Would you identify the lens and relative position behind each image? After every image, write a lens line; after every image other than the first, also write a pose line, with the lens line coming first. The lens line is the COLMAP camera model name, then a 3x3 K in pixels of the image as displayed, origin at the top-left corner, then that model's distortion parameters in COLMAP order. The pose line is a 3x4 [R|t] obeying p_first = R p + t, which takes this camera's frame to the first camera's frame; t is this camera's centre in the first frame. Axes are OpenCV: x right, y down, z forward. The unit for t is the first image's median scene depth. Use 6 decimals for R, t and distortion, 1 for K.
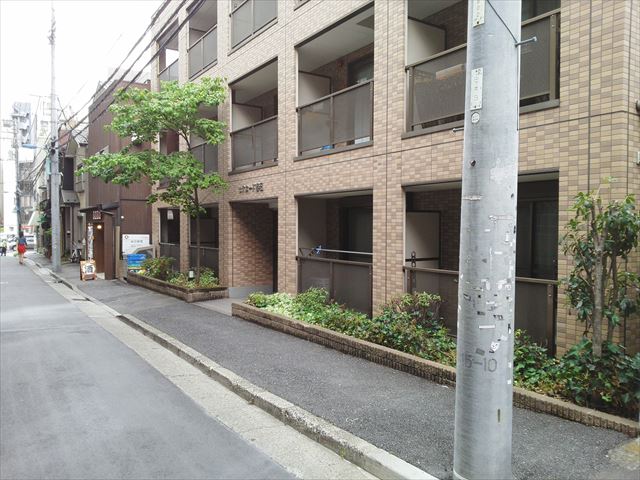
lens RADIAL K [[493.5, 0, 324.1], [0, 493.5, 239.0], [0, 0, 1]] dist [-0.006041, -0.003510]
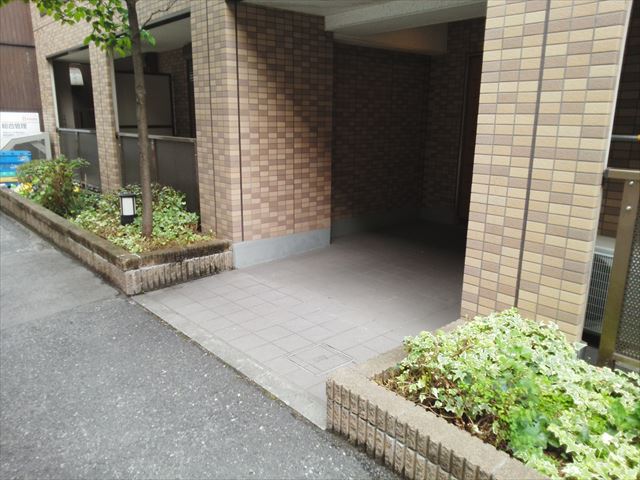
lens RADIAL K [[493.5, 0, 316.4], [0, 493.5, 246.0], [0, 0, 1]] dist [-0.006041, -0.003510]
pose [[0.994371, -0.022255, 0.103595, -0.161968], [-0.002054, 0.973461, 0.228844, 0.012291], [-0.105939, -0.227768, 0.967935, 0.598914]]
